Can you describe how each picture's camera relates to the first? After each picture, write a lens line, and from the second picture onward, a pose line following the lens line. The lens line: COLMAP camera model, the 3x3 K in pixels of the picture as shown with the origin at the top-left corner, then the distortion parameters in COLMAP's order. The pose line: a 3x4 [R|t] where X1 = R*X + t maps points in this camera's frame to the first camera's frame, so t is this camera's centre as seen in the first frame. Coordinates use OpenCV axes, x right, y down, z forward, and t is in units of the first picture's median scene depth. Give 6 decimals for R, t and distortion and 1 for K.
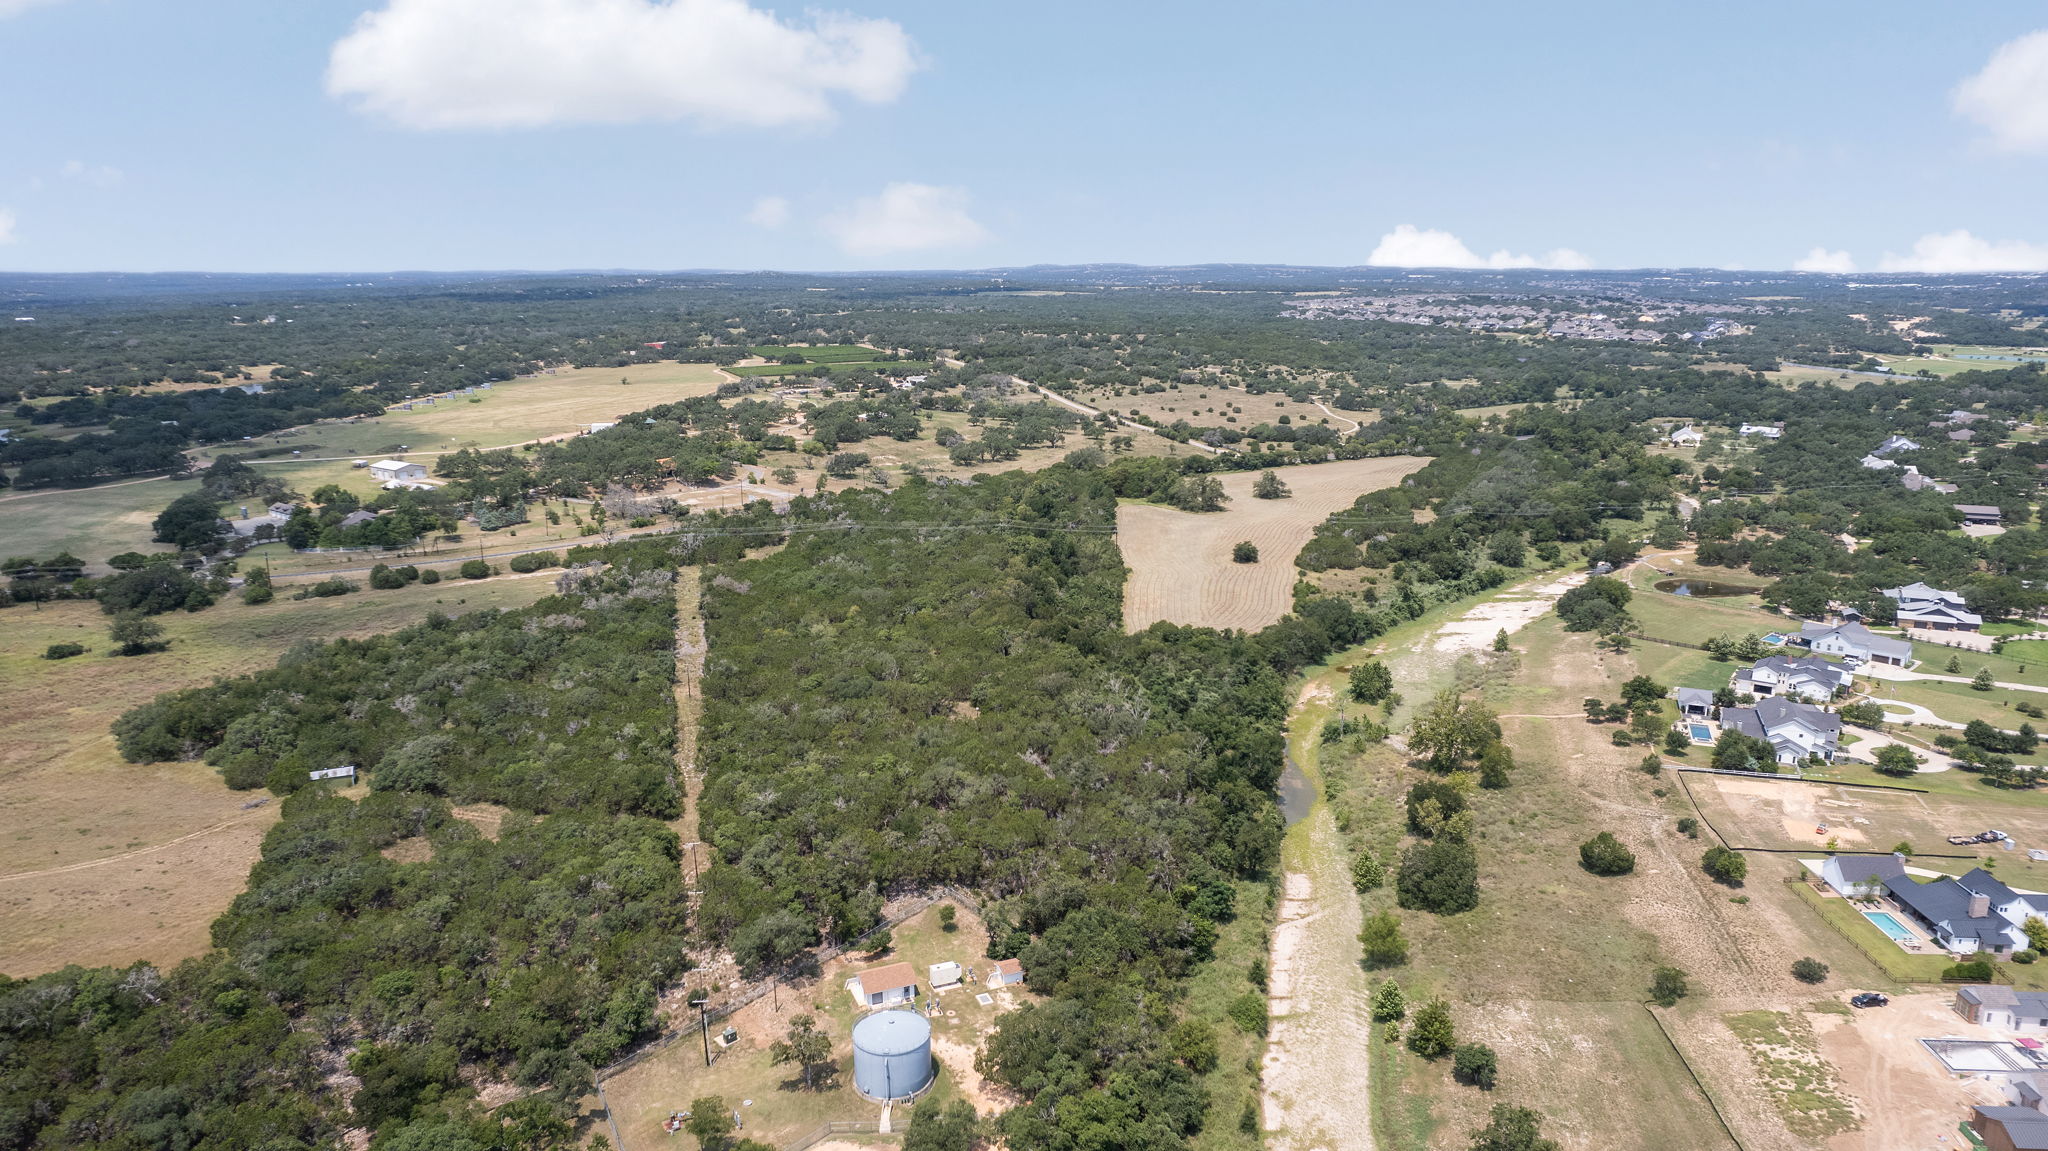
lens RADIAL K [[1312.5, 0, 1031.8], [0, 1312.5, 573.6], [0, 0, 1]] dist [-0.071028, 0.058665]
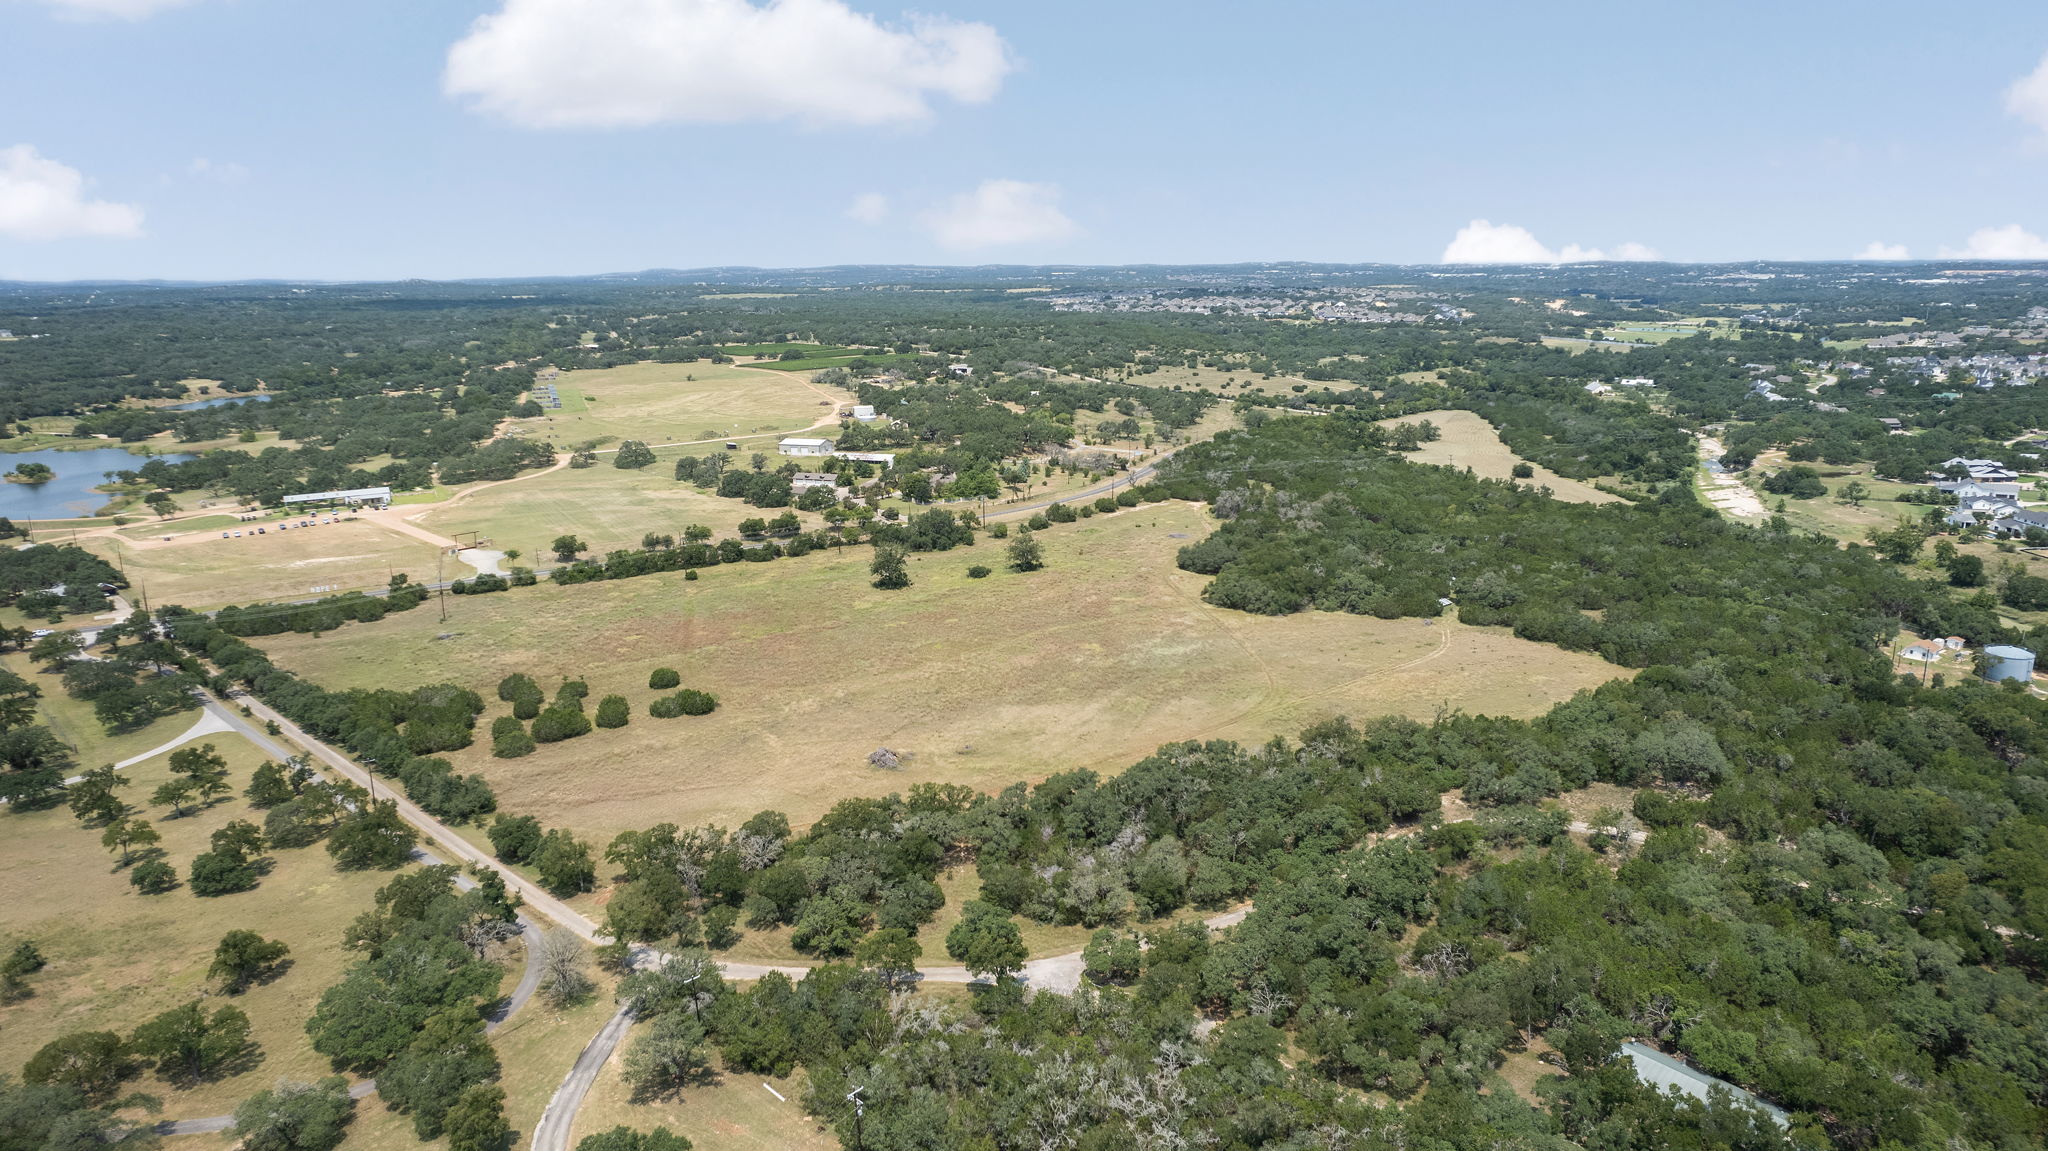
lens RADIAL K [[1312.5, 0, 1031.8], [0, 1312.5, 573.6], [0, 0, 1]] dist [-0.071028, 0.058665]
pose [[0.951530, -0.079520, 0.297098, -0.728875], [0.079985, 0.996740, 0.010614, 0.034377], [-0.296974, 0.013664, 0.954788, -0.133397]]
